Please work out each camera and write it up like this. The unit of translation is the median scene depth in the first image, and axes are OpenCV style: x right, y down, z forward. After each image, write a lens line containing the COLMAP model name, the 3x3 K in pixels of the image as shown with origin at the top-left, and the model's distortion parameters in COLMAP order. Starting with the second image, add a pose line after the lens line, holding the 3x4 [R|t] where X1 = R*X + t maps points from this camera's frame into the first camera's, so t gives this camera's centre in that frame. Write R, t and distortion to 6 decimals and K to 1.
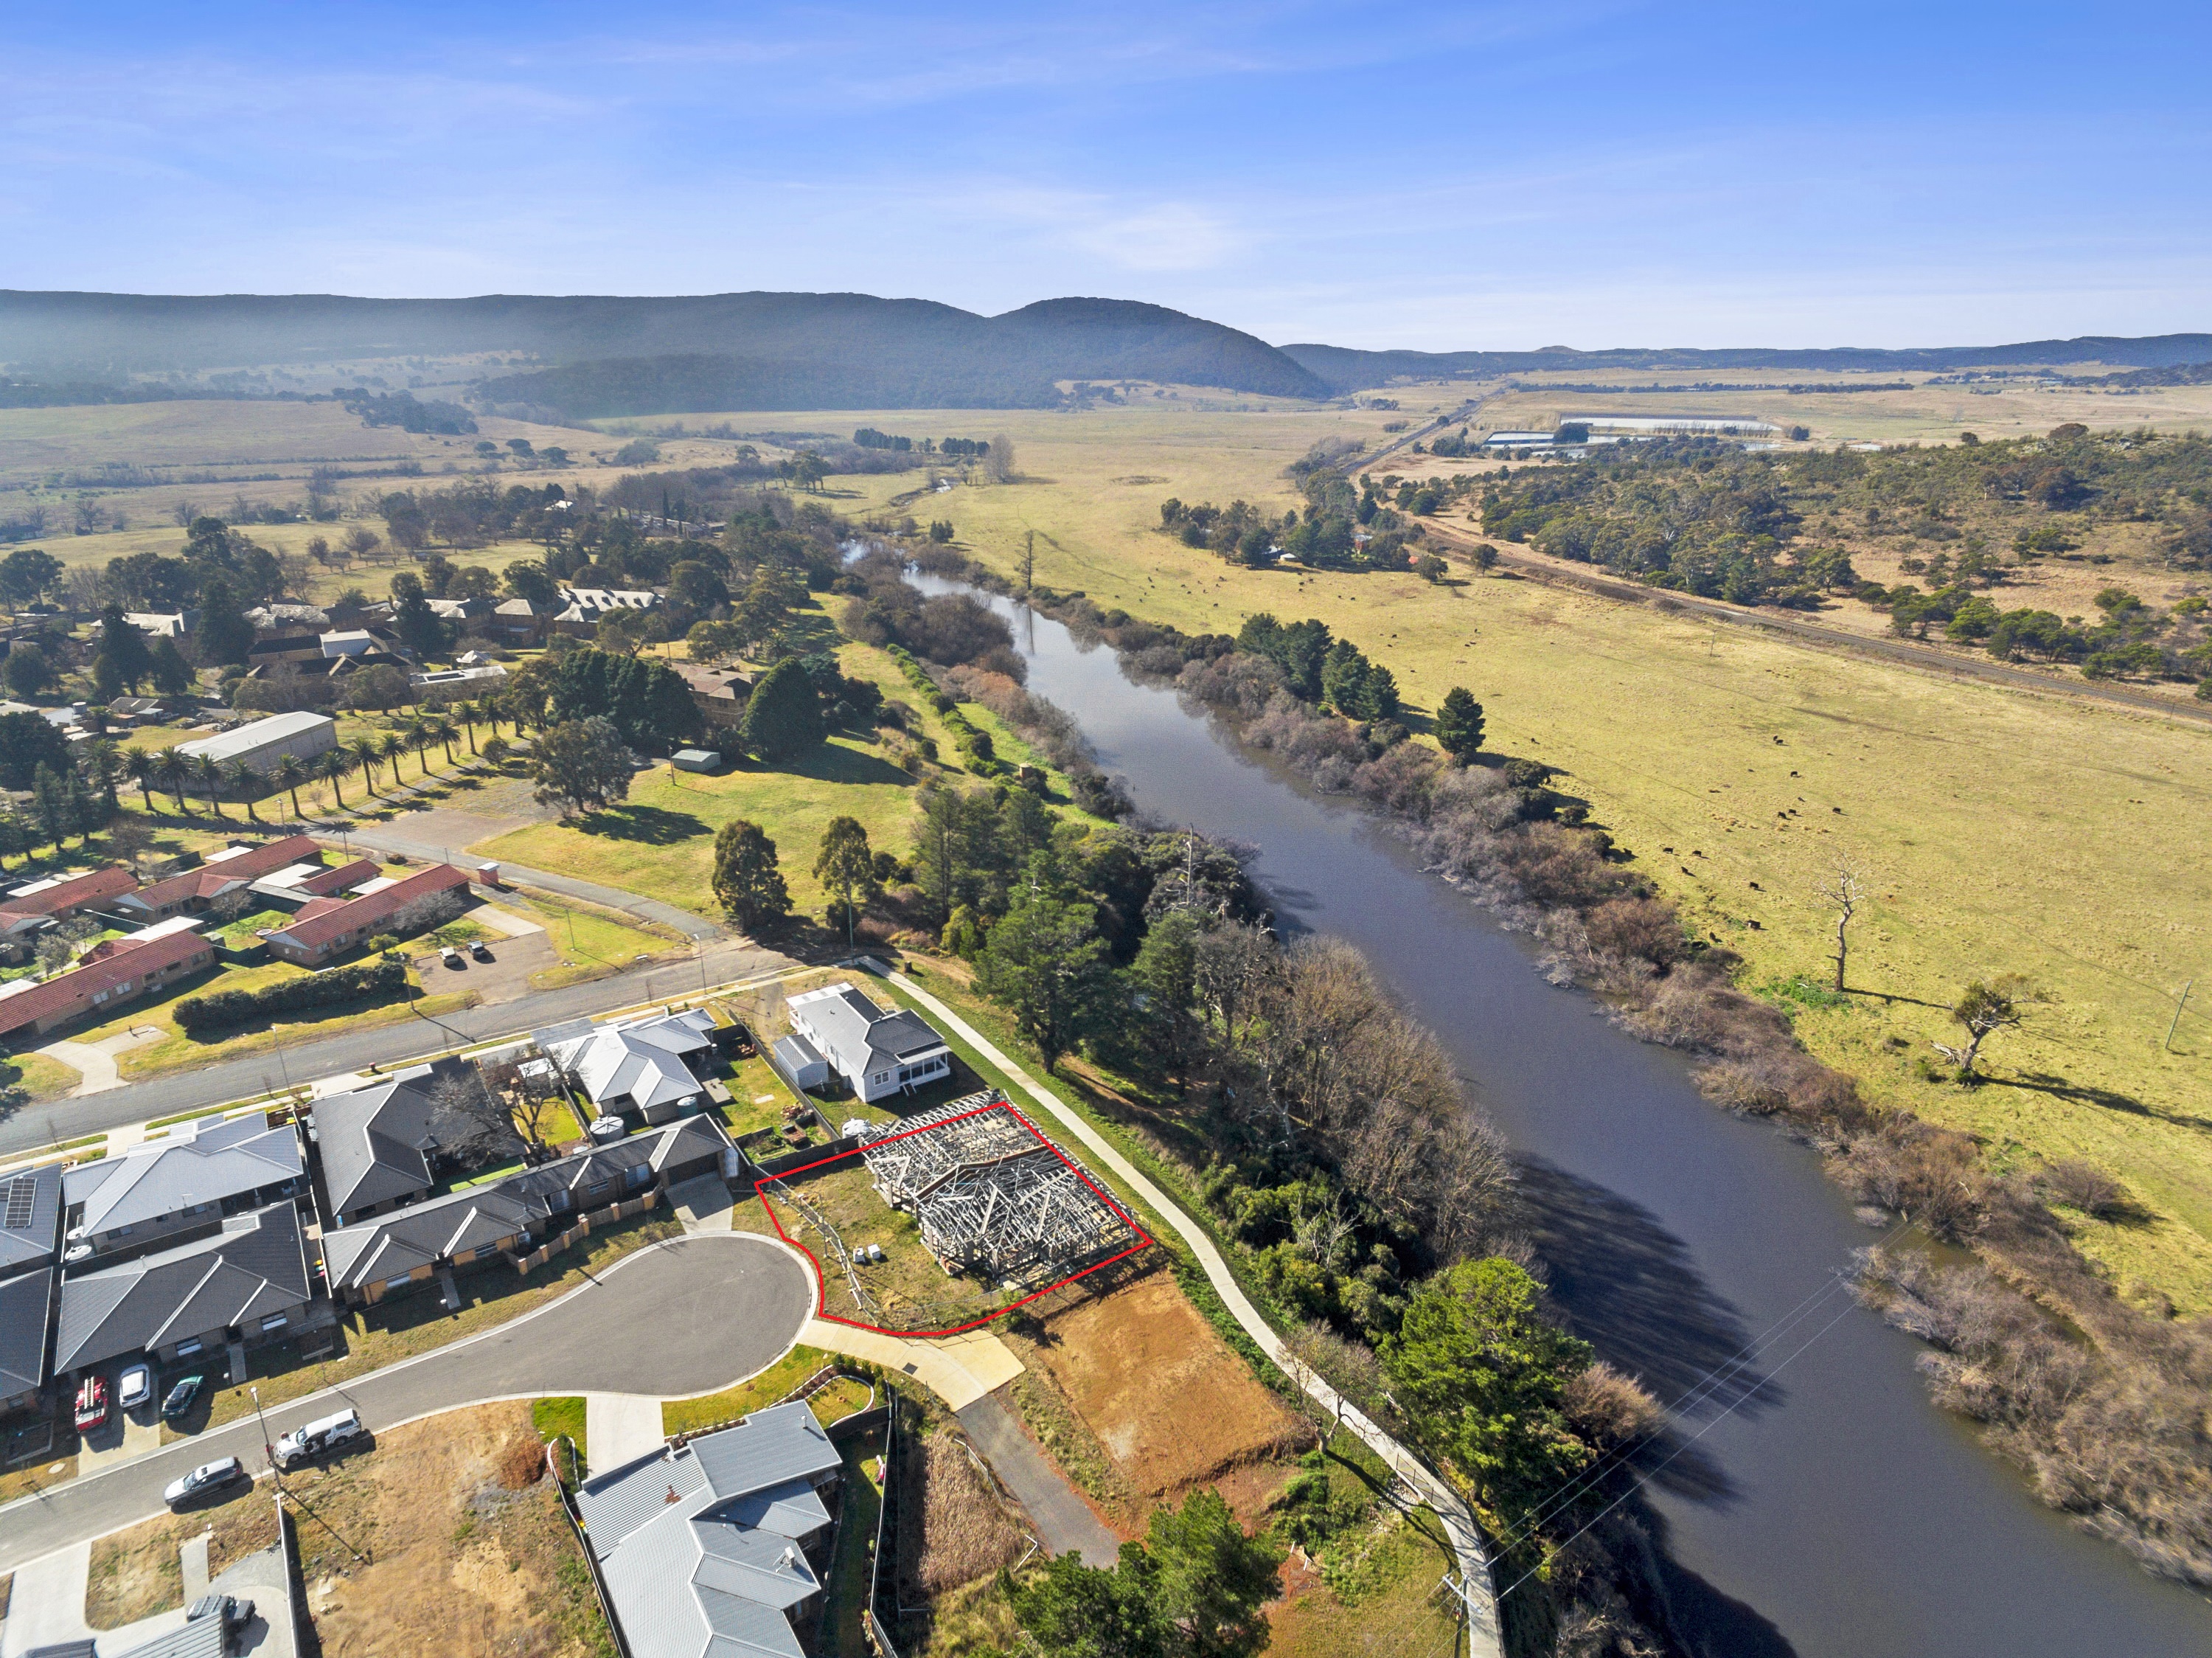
lens RADIAL K [[1295.3, 0, 1106.0], [0, 1295.3, 829.0], [0, 0, 1]] dist [0.001761, -0.000738]
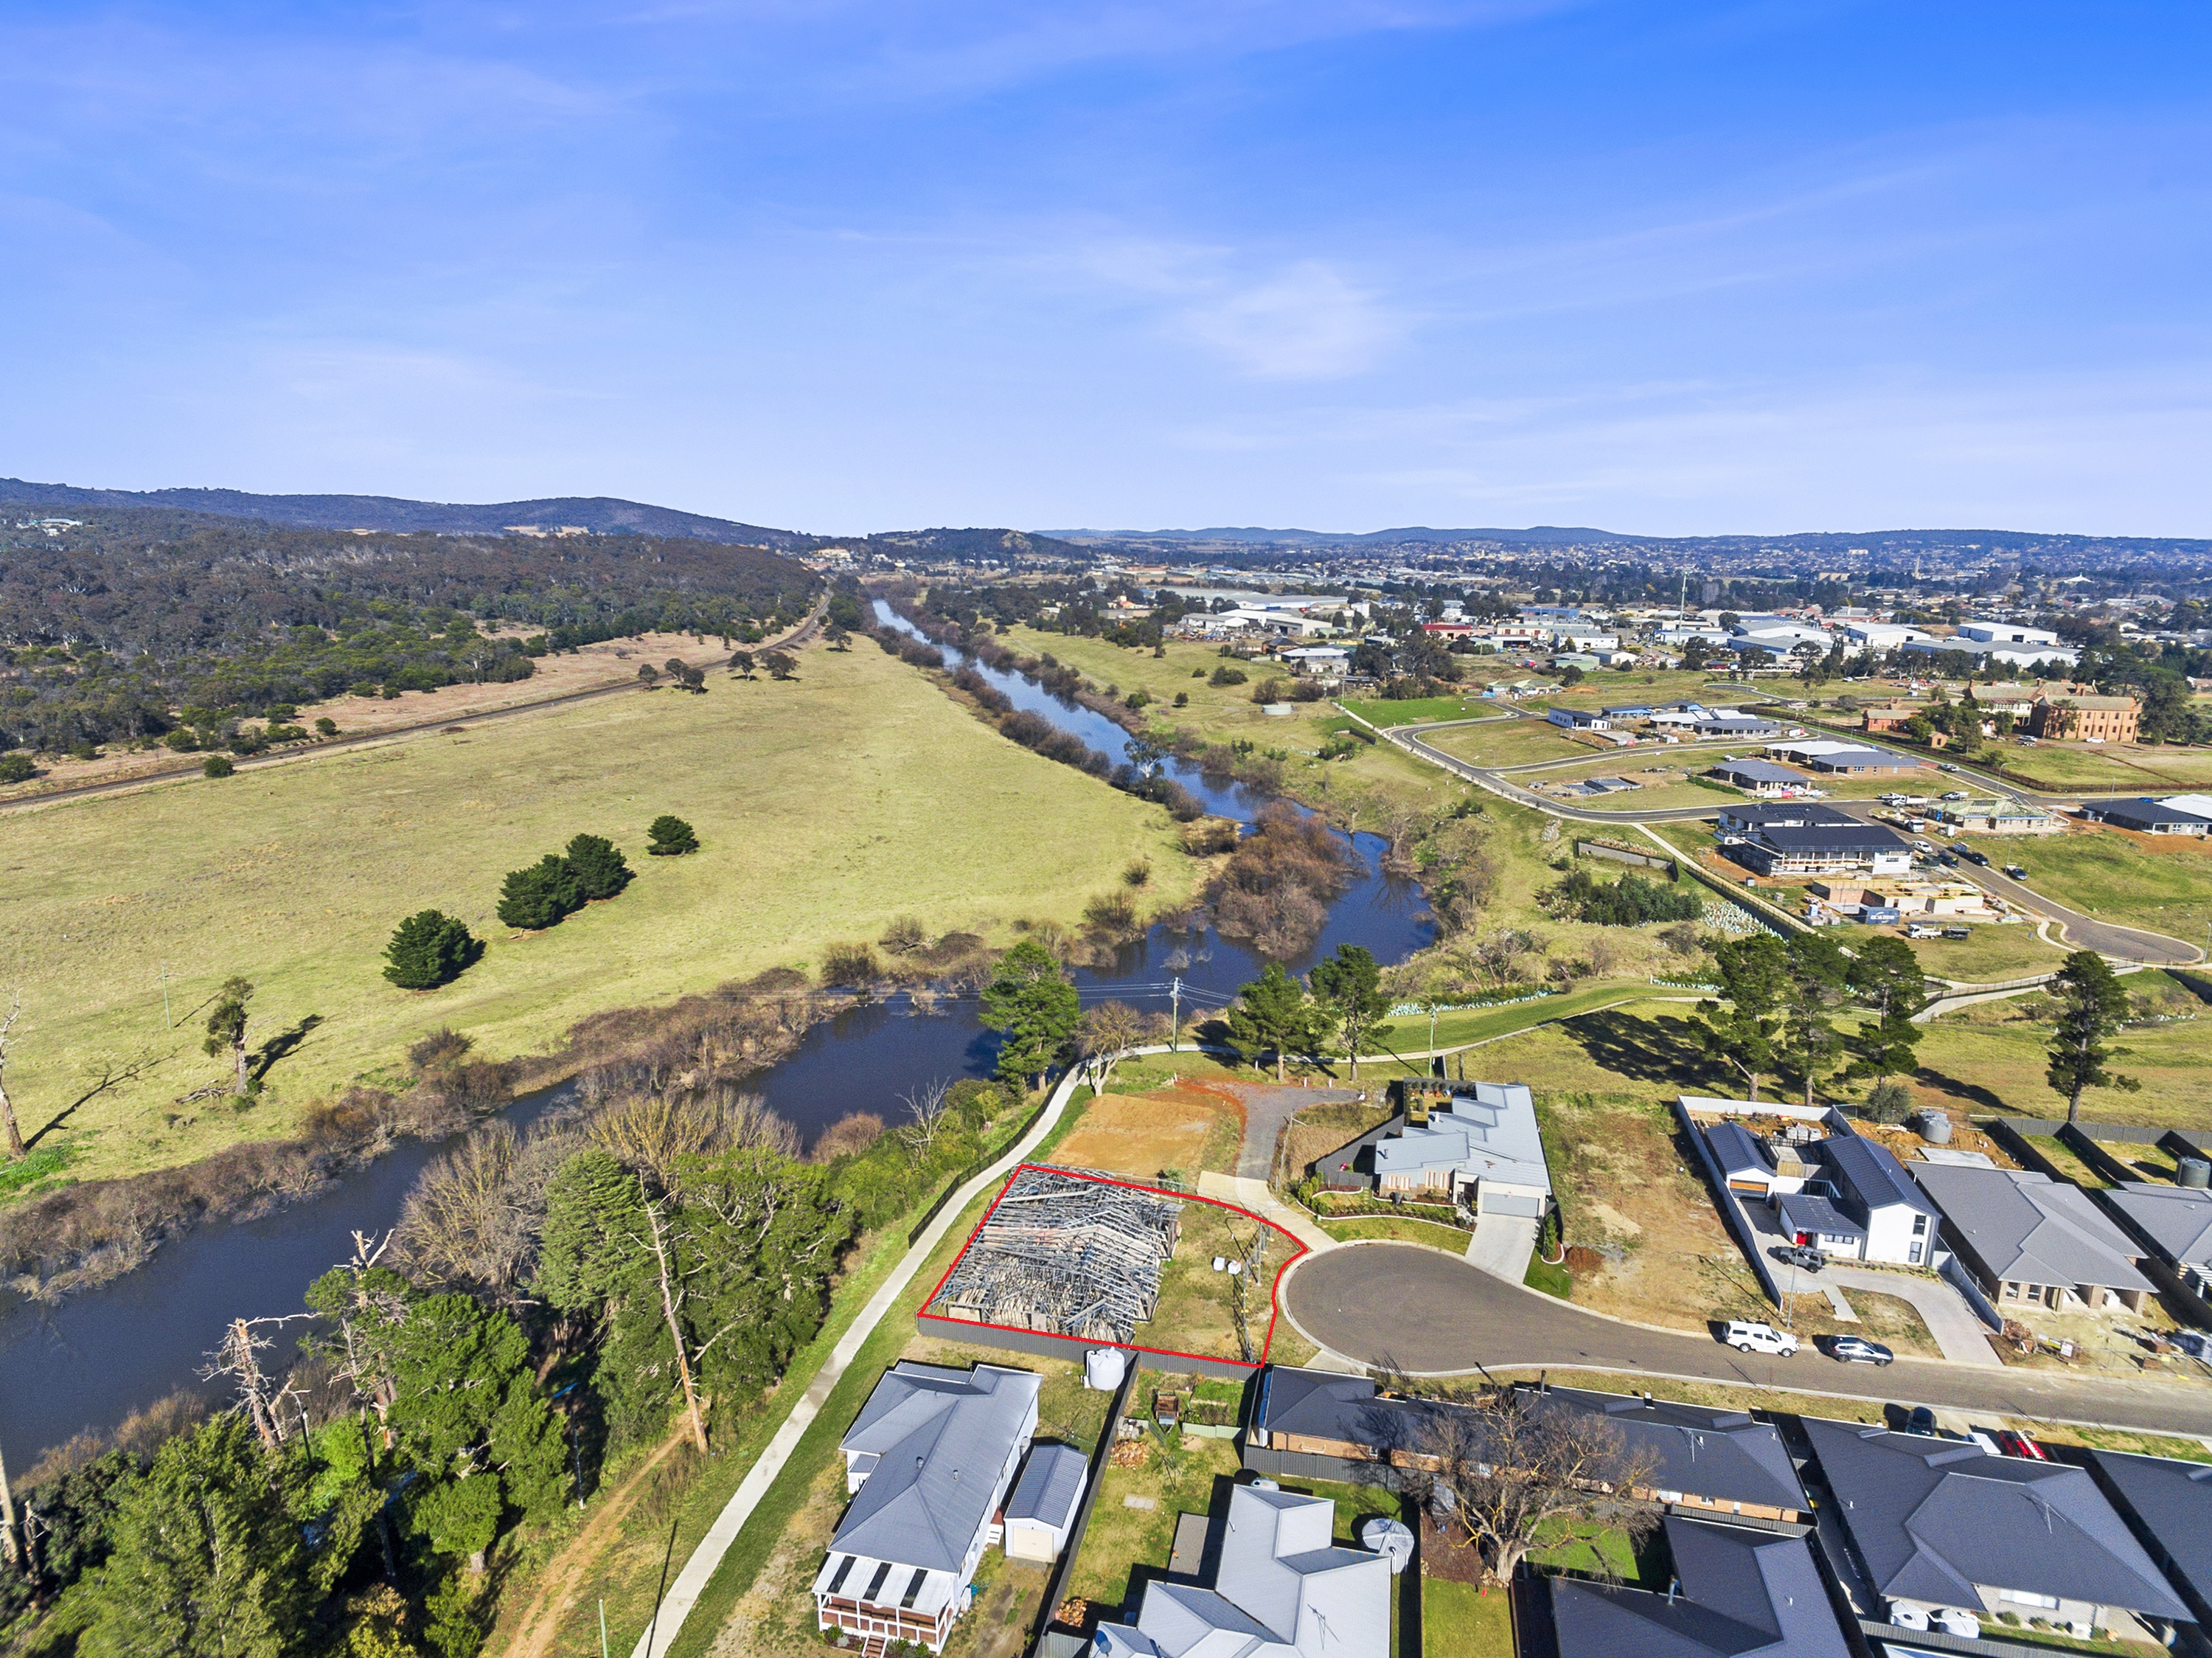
lens RADIAL K [[1295.3, 0, 1106.0], [0, 1295.3, 829.0], [0, 0, 1]] dist [0.001761, -0.000738]
pose [[-0.675078, -0.172196, 0.717369, -0.767367], [0.248209, 0.862681, 0.440652, -0.408585], [-0.694739, 0.475532, -0.539636, 1.433927]]
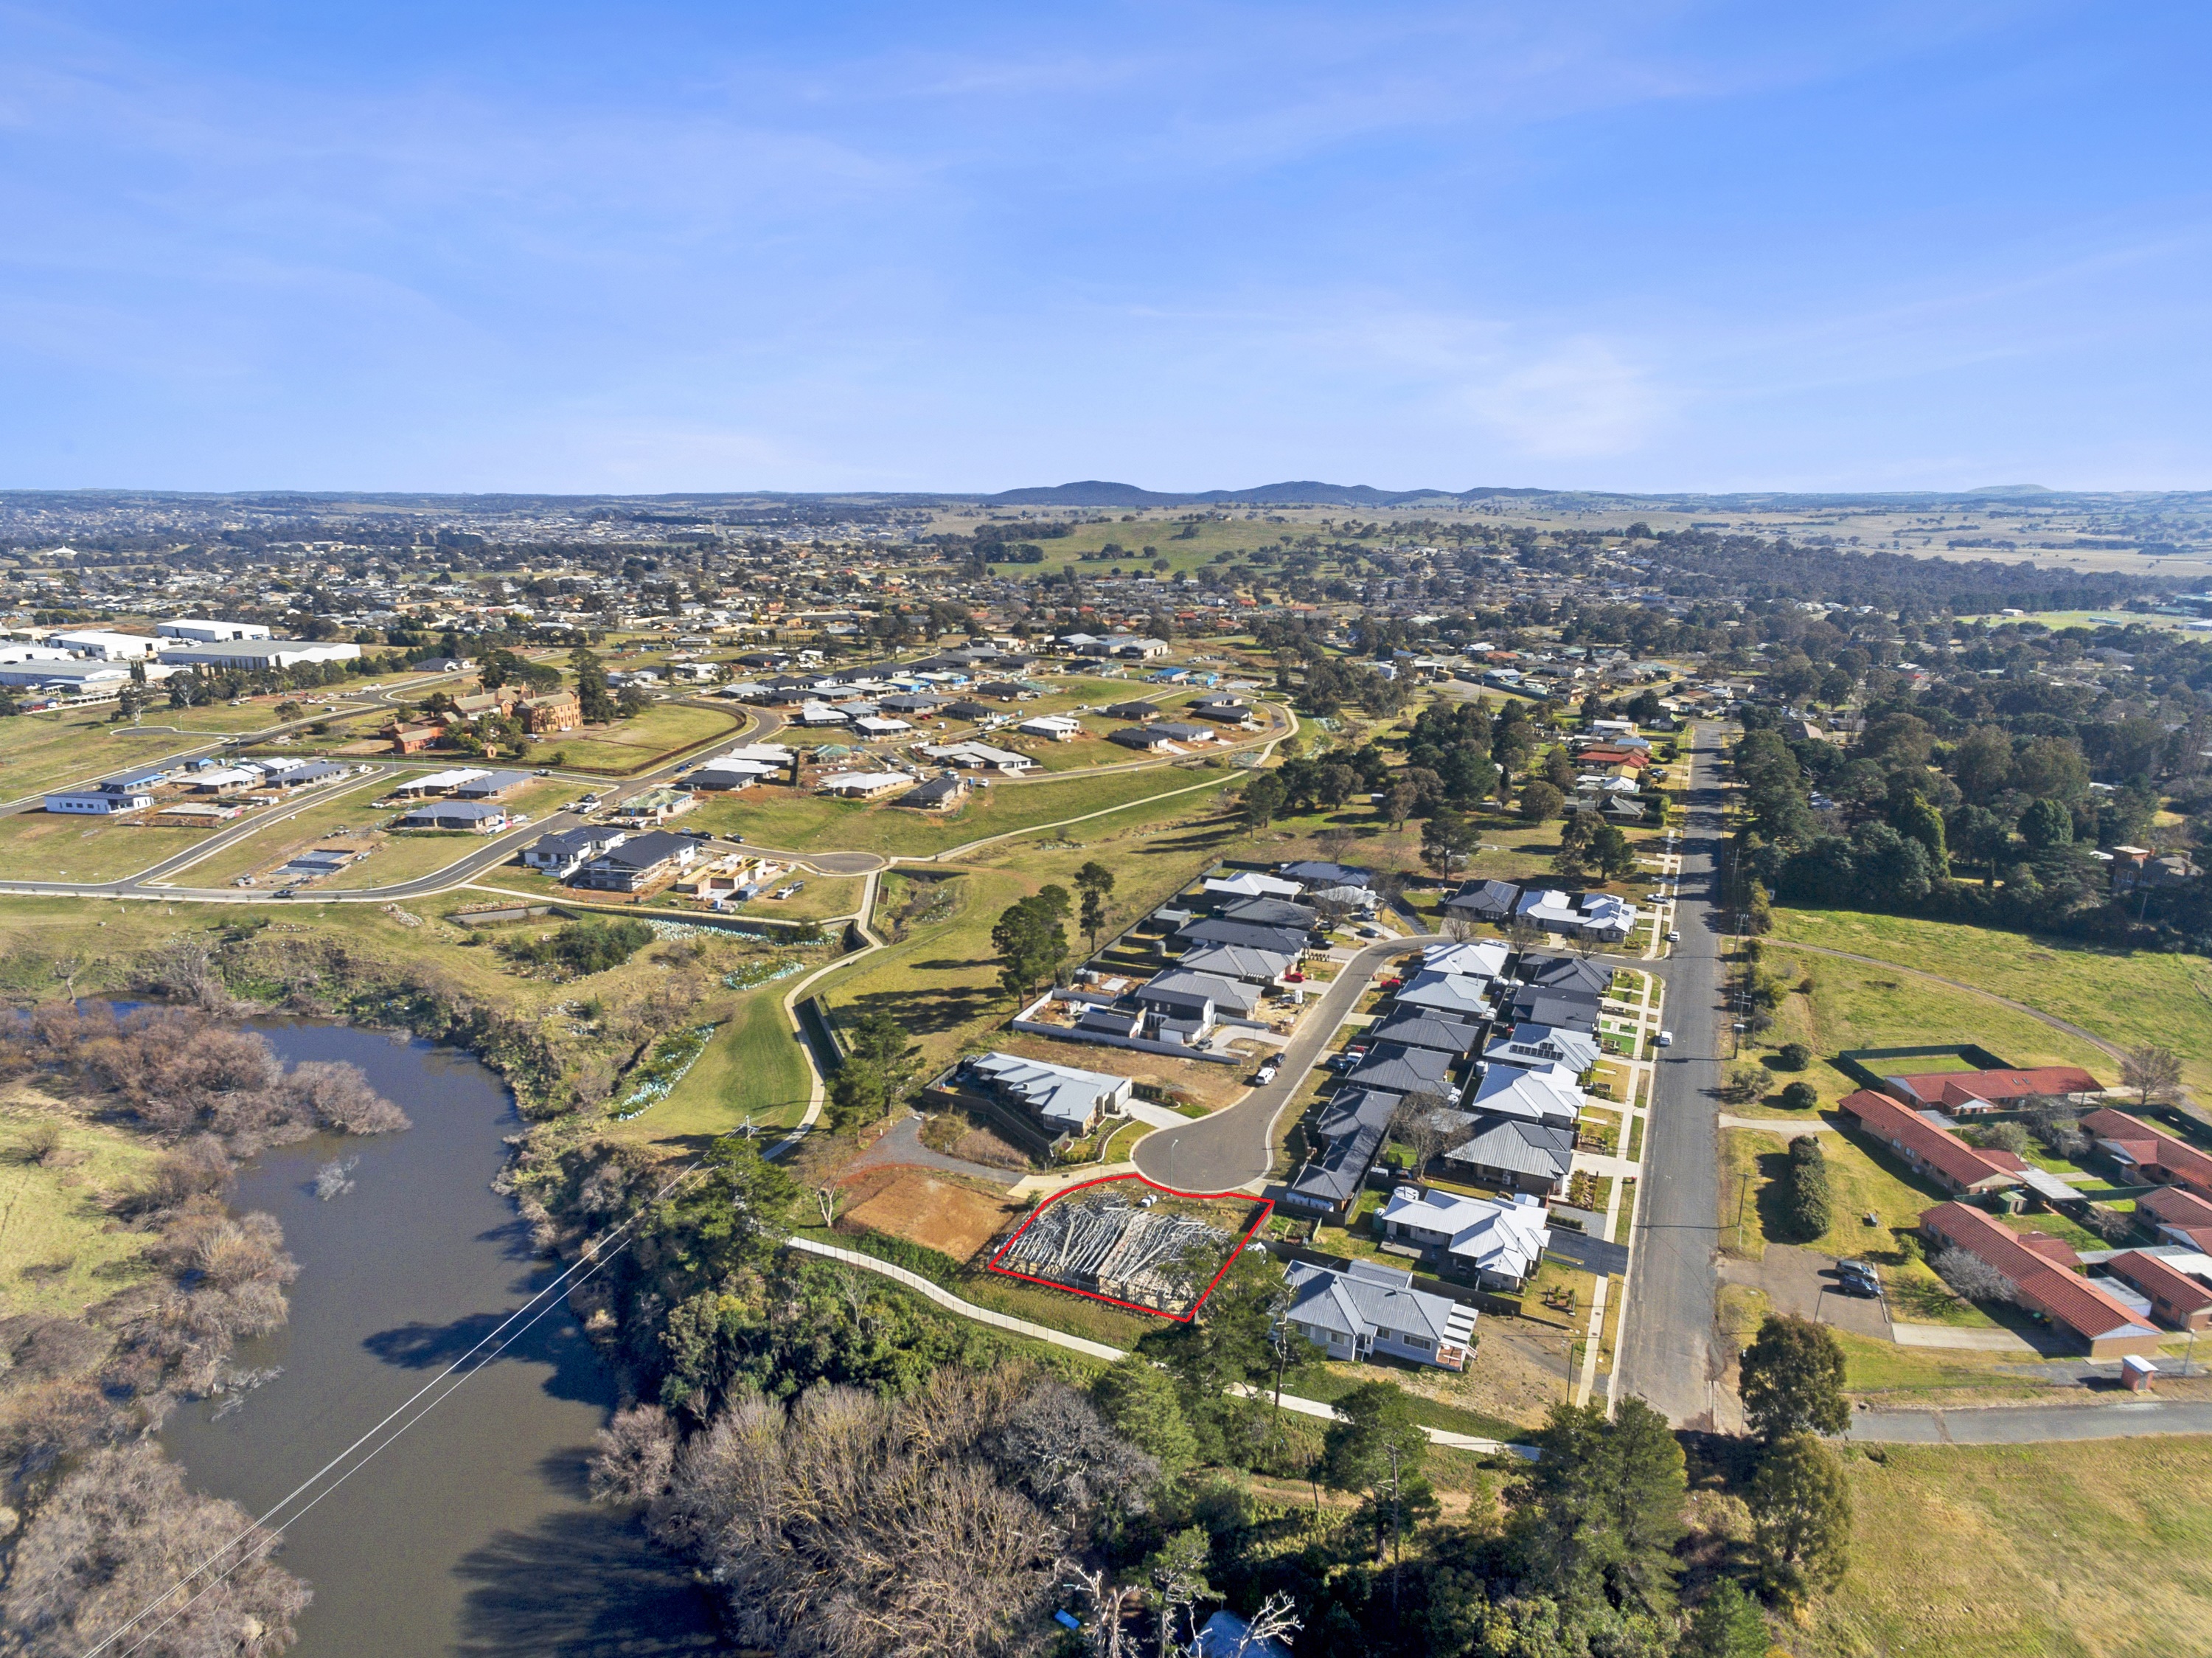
lens RADIAL K [[1295.3, 0, 1106.0], [0, 1295.3, 829.0], [0, 0, 1]] dist [0.001761, -0.000738]
pose [[-0.862354, 0.112644, -0.493616, 0.547114], [-0.192844, 0.828372, 0.525938, -0.803552], [0.468142, 0.548736, -0.692627, 1.775154]]
